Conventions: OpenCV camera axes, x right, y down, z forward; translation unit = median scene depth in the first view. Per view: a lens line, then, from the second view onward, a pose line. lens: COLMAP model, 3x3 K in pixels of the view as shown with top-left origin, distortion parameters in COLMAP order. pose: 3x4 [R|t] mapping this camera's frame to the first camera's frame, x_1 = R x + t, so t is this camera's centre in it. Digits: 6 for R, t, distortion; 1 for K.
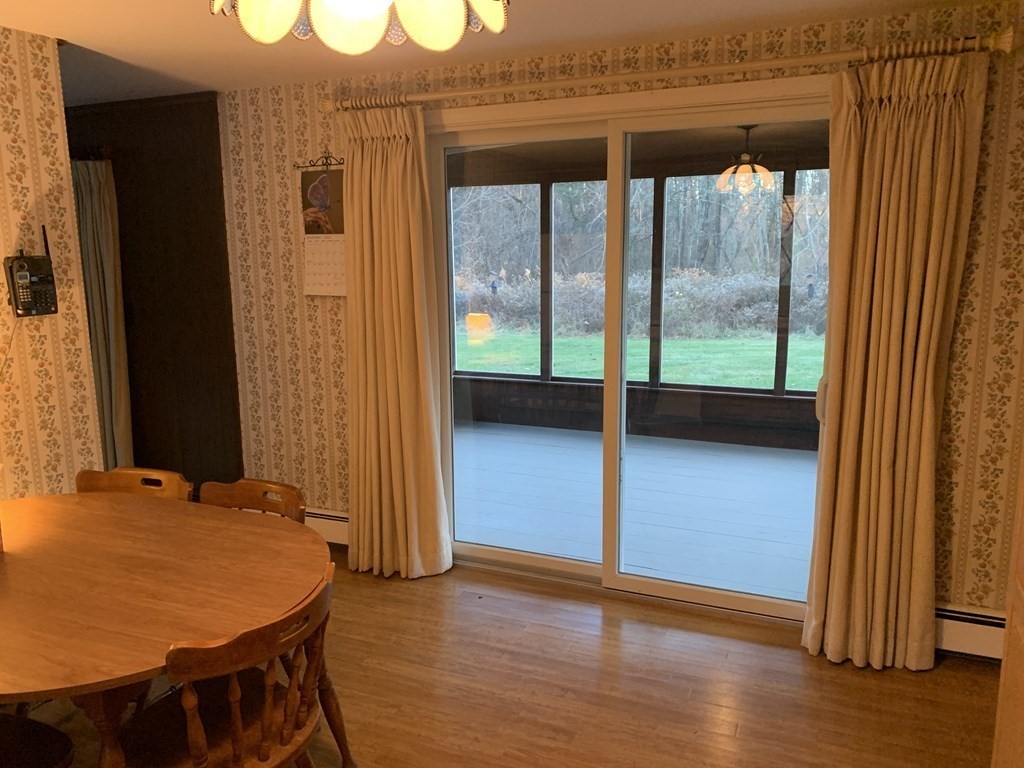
lens RADIAL K [[786.2, 0, 510.0], [0, 786.2, 380.2], [0, 0, 1]] dist [0.086151, -0.062701]
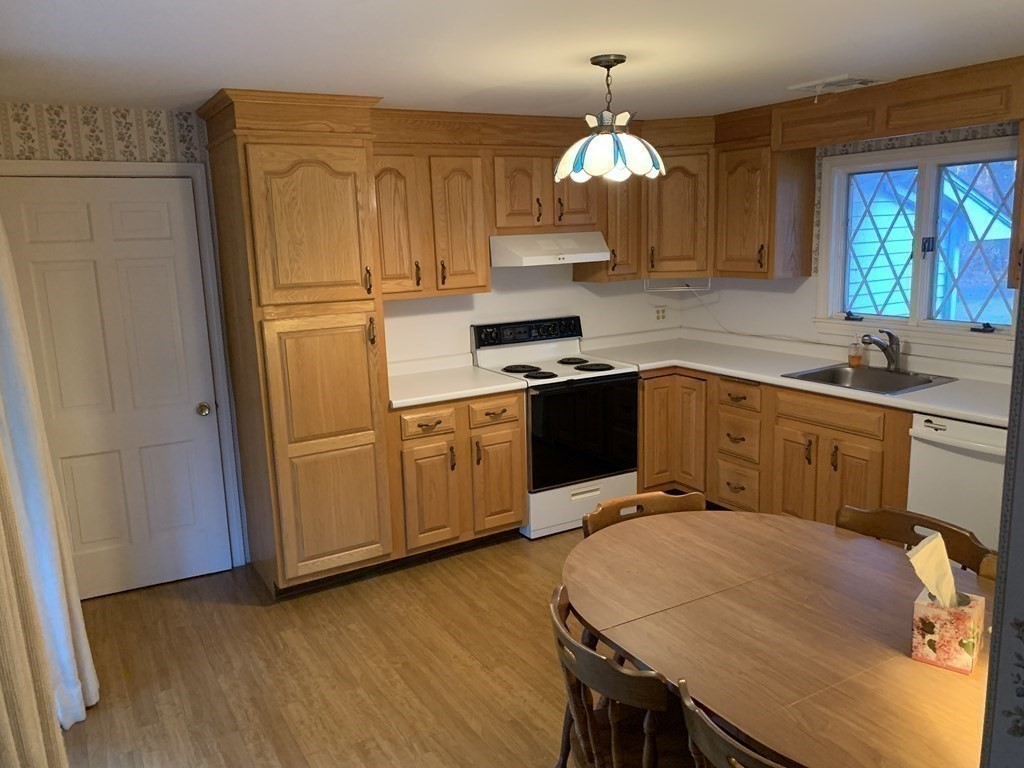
lens RADIAL K [[786.2, 0, 510.0], [0, 786.2, 380.2], [0, 0, 1]] dist [0.086151, -0.062701]
pose [[-0.817254, -0.064608, 0.572645, -0.792322], [0.146844, 0.937546, 0.315347, -0.371381], [-0.557255, 0.341808, -0.756726, 1.845471]]
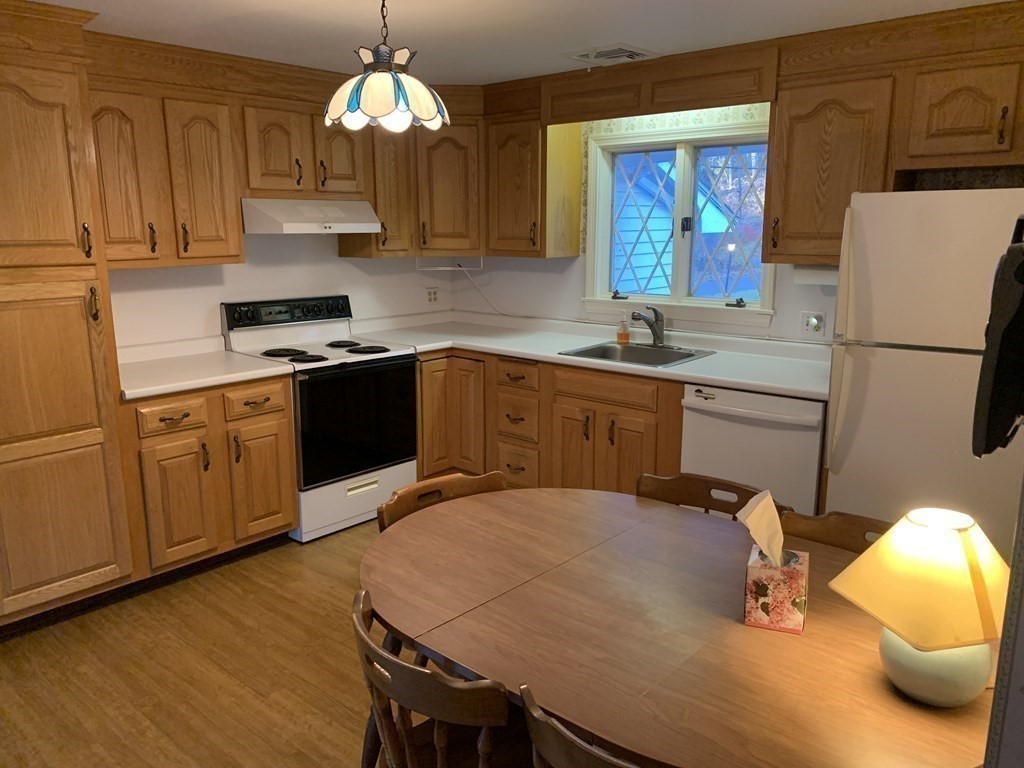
lens RADIAL K [[791.4, 0, 508.5], [0, 791.4, 389.8], [0, 0, 1]] dist [0.081512, -0.111213]
pose [[-0.951989, -0.044713, 0.302850, -0.683696], [0.072769, 0.927869, 0.365737, -0.296294], [-0.297358, 0.370216, -0.880067, 1.757788]]
